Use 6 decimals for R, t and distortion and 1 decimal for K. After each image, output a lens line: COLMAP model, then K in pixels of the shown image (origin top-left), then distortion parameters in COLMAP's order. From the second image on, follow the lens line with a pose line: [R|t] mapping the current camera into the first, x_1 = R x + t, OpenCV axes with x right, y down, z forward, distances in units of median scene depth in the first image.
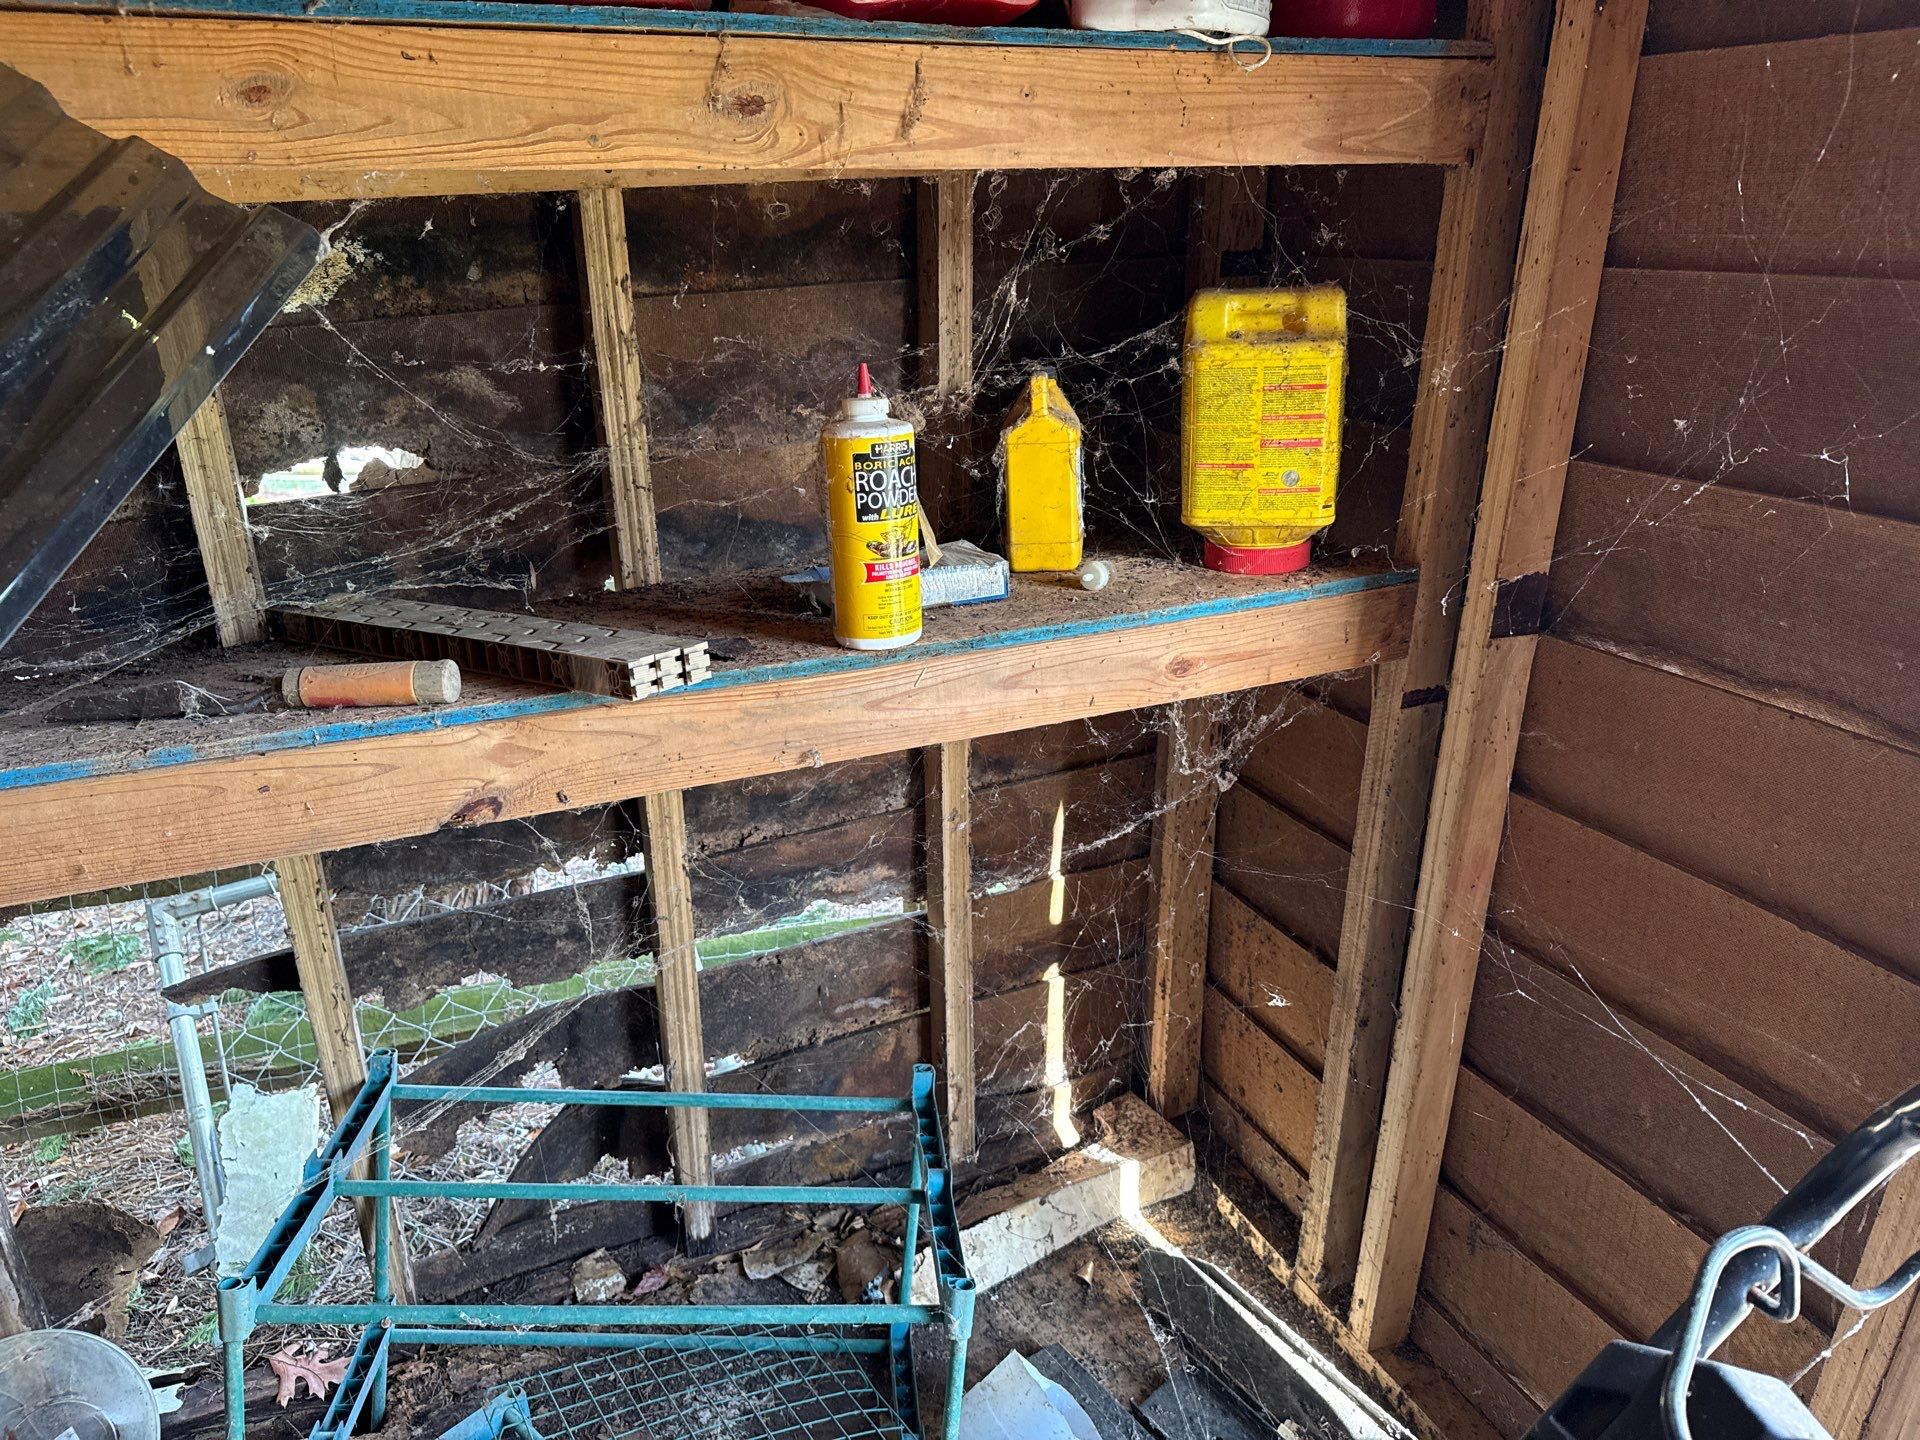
lens RADIAL K [[1364.5, 0, 964.0], [0, 1364.5, 721.1], [0, 0, 1]] dist [0.034652, -0.037659]
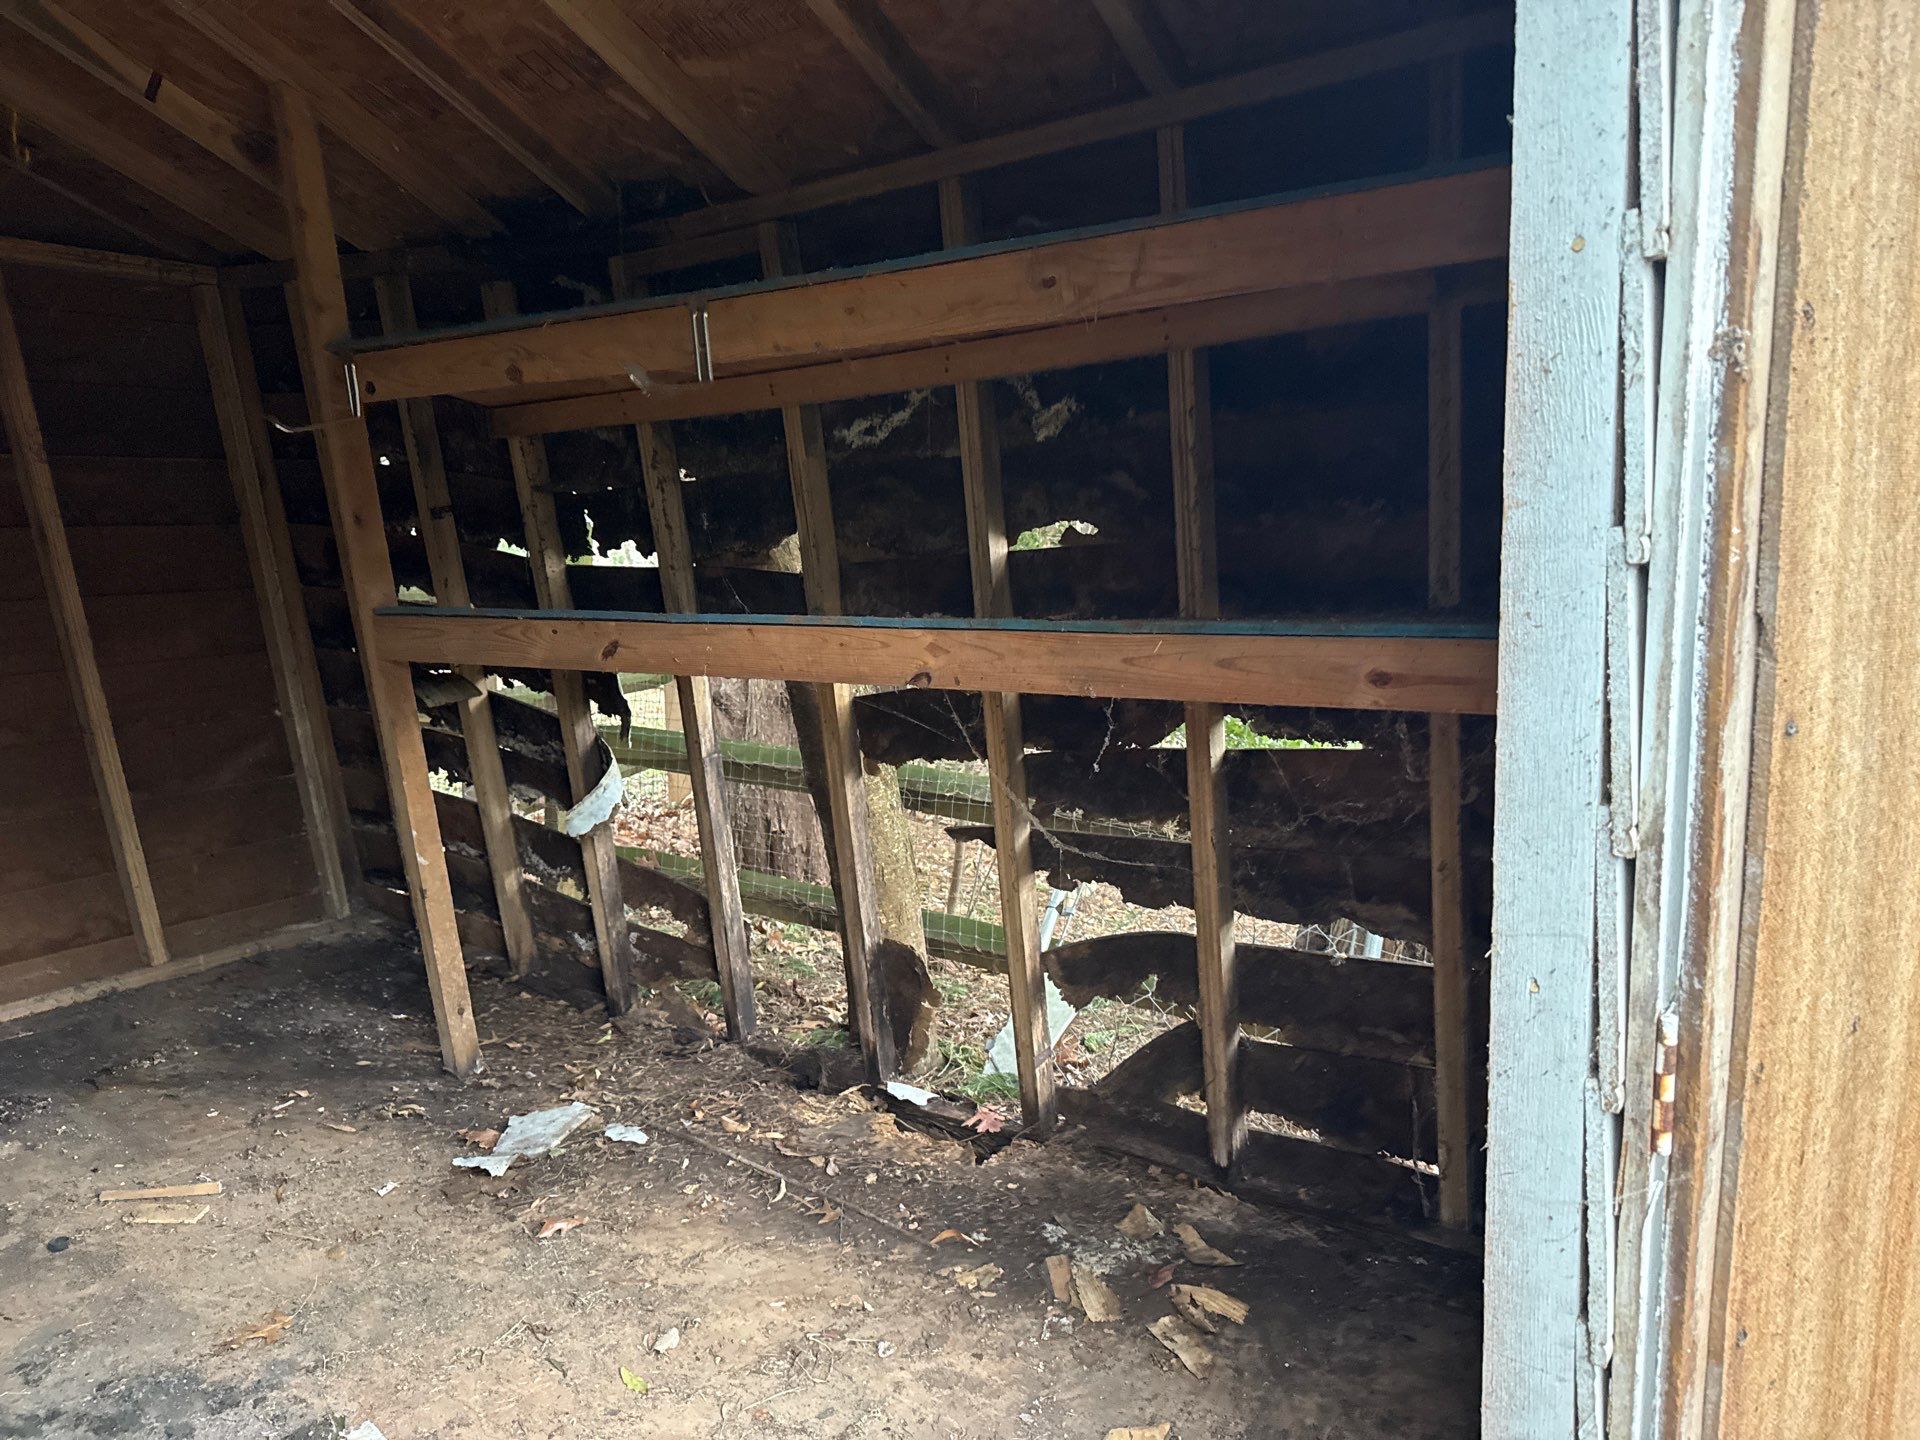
lens RADIAL K [[1364.5, 0, 964.0], [0, 1364.5, 738.2], [0, 0, 1]] dist [0.034652, -0.037659]
pose [[0.516071, 0.124155, -0.847500, 1.138366], [-0.271145, 0.962236, -0.024146, 0.157967], [0.812497, 0.242256, 0.530246, 0.100052]]
